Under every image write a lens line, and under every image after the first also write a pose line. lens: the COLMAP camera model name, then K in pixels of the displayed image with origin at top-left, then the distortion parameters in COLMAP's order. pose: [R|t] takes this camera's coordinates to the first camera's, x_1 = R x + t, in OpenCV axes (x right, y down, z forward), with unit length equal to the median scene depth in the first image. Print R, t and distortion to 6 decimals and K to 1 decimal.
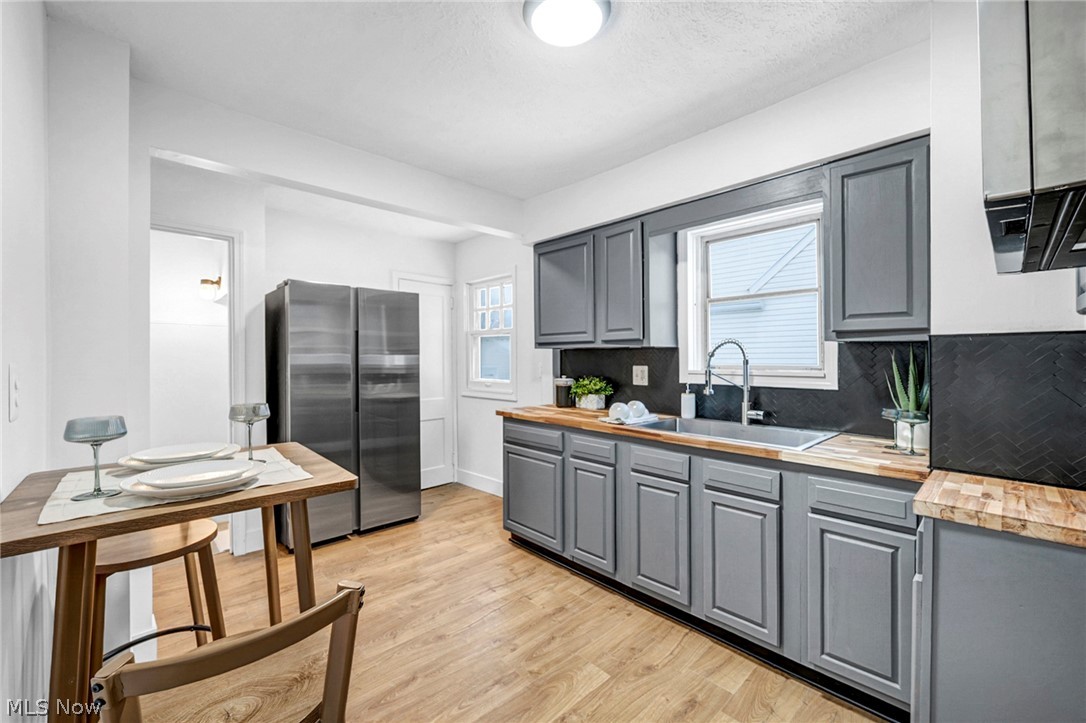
lens RADIAL K [[442.7, 0, 538.9], [0, 442.7, 358.5], [0, 0, 1]] dist [0.000136, 0.000593]
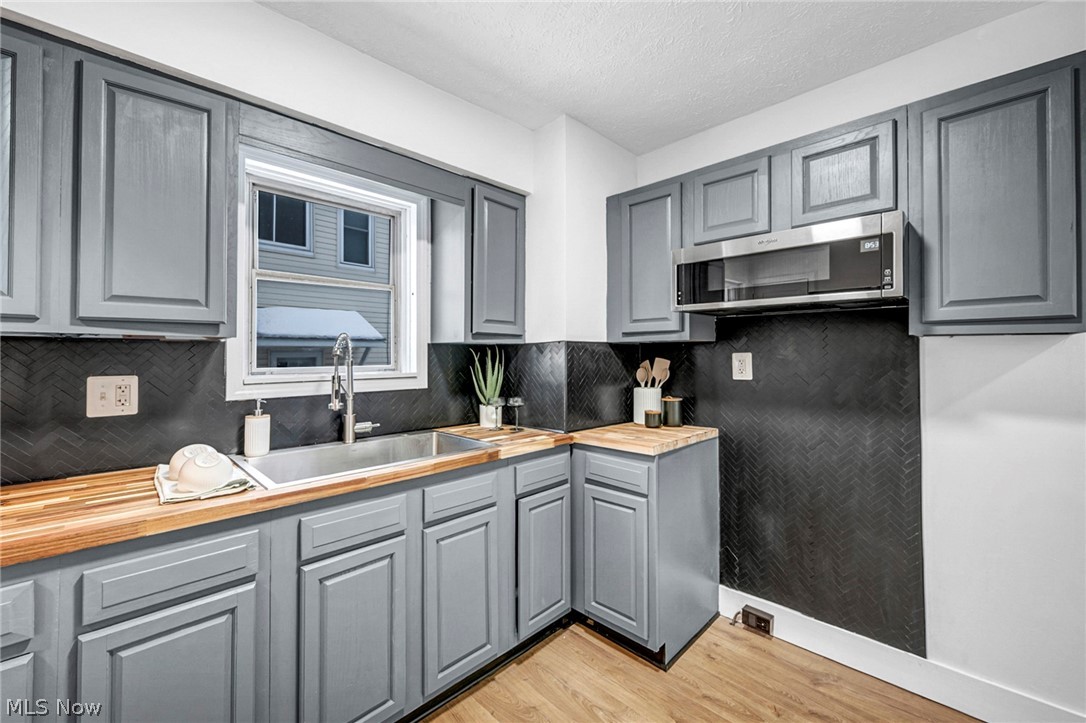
lens RADIAL K [[442.7, 0, 537.6], [0, 442.7, 350.7], [0, 0, 1]] dist [0.000136, 0.000593]
pose [[-0.035362, 0.020529, 0.999164, -0.332145], [0.013042, 0.999713, -0.020078, 0.005650], [-0.999289, 0.012321, -0.035620, 0.687944]]
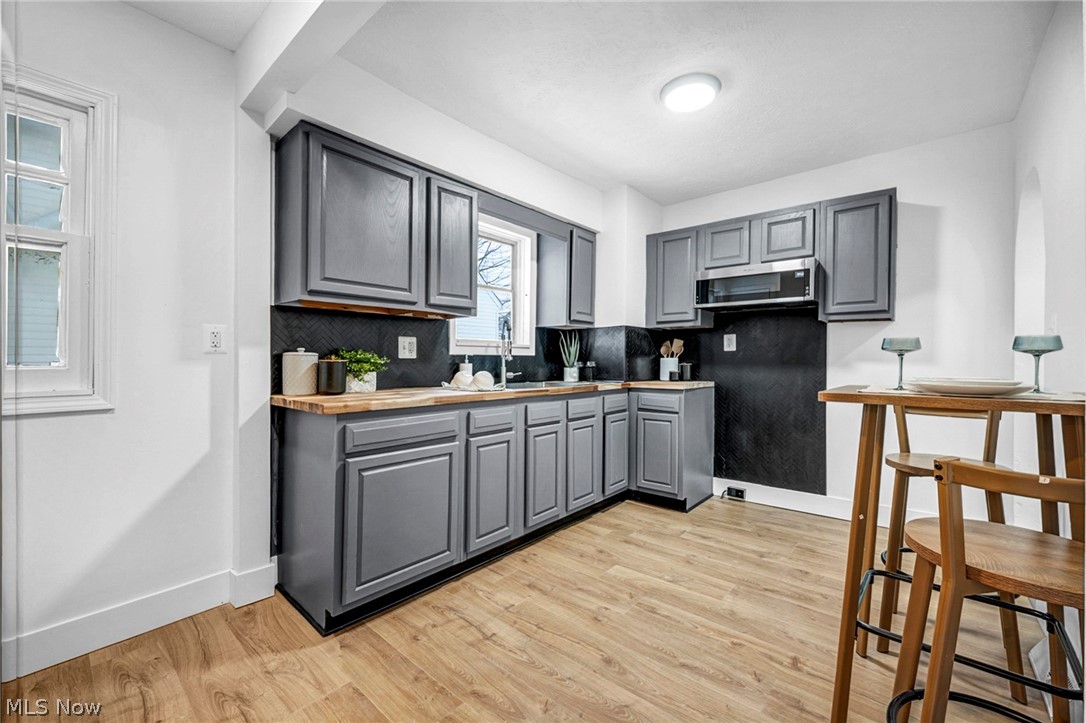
lens RADIAL K [[442.7, 0, 536.5], [0, 442.7, 365.2], [0, 0, 1]] dist [0.000136, 0.000593]
pose [[-0.103737, -0.002933, 0.994600, -0.844349], [0.006544, 0.999972, 0.003632, 0.089341], [-0.994583, 0.006885, -0.103715, 1.032101]]
